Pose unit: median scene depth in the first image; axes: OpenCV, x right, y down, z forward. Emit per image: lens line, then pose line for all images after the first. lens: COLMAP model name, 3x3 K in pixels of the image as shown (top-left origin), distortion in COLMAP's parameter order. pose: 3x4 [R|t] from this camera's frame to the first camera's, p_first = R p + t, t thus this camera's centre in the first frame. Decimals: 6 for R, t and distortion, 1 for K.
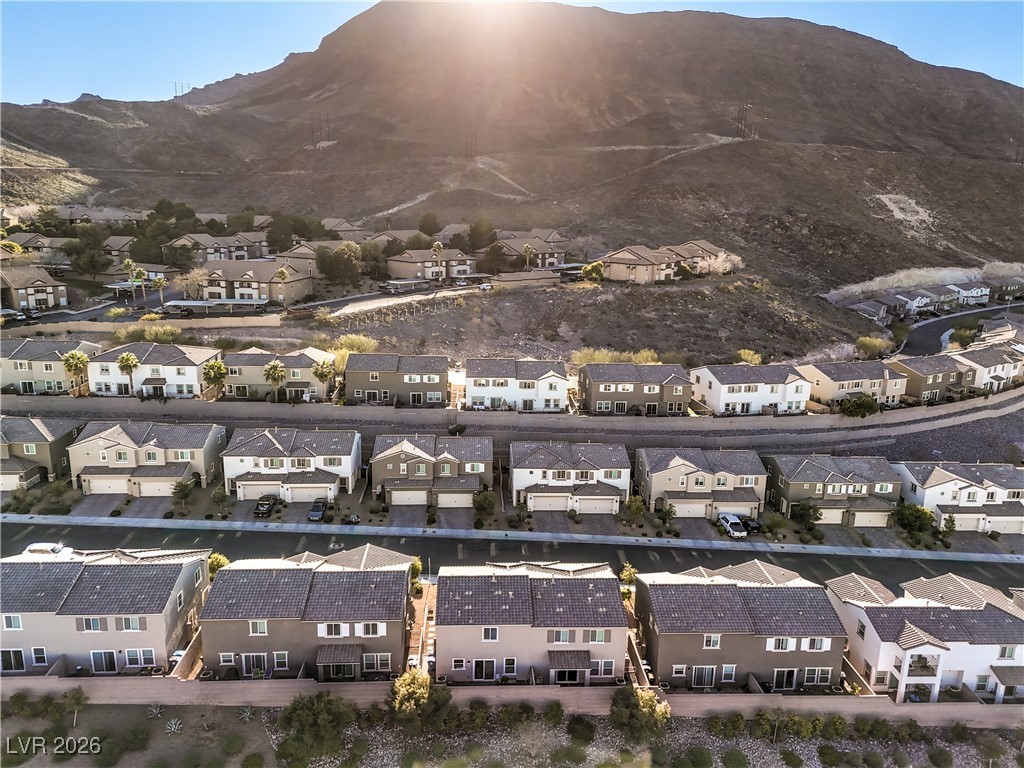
lens RADIAL K [[760.2, 0, 514.0], [0, 760.2, 370.9], [0, 0, 1]] dist [0.082934, -0.087183]
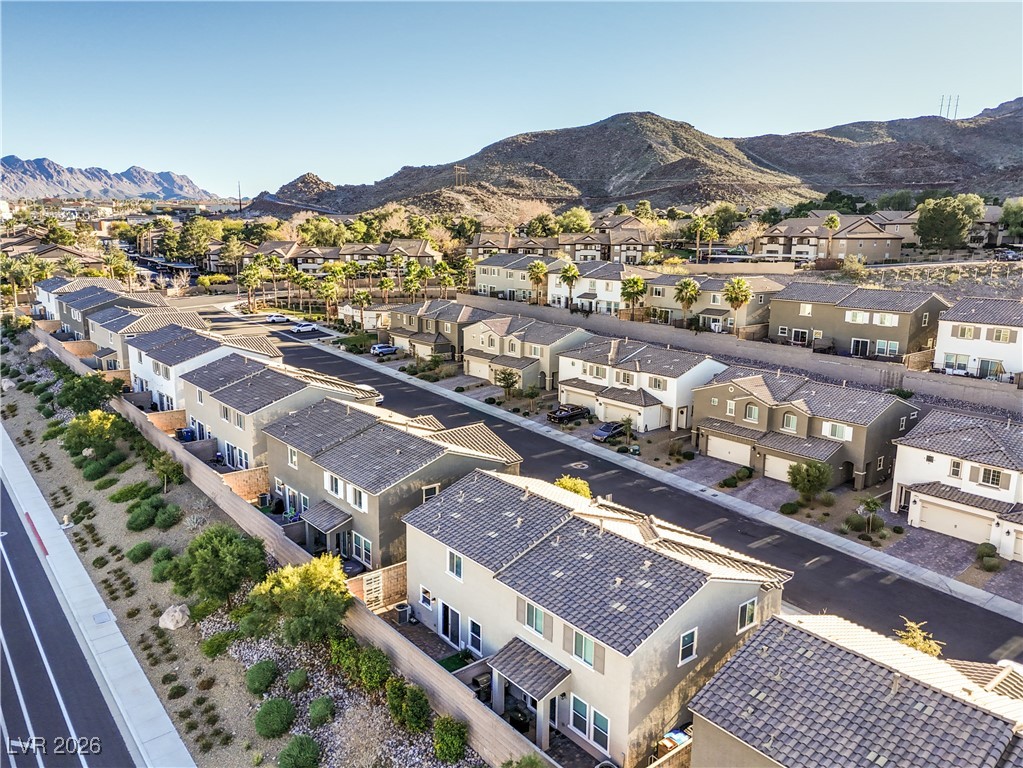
lens RADIAL K [[759.5, 0, 513.5], [0, 759.5, 370.9], [0, 0, 1]] dist [0.082934, -0.087183]
pose [[0.587958, 0.130045, -0.798370, 0.281592], [-0.177831, 0.983626, 0.029257, 0.108165], [0.789102, 0.124773, 0.601457, 0.419761]]
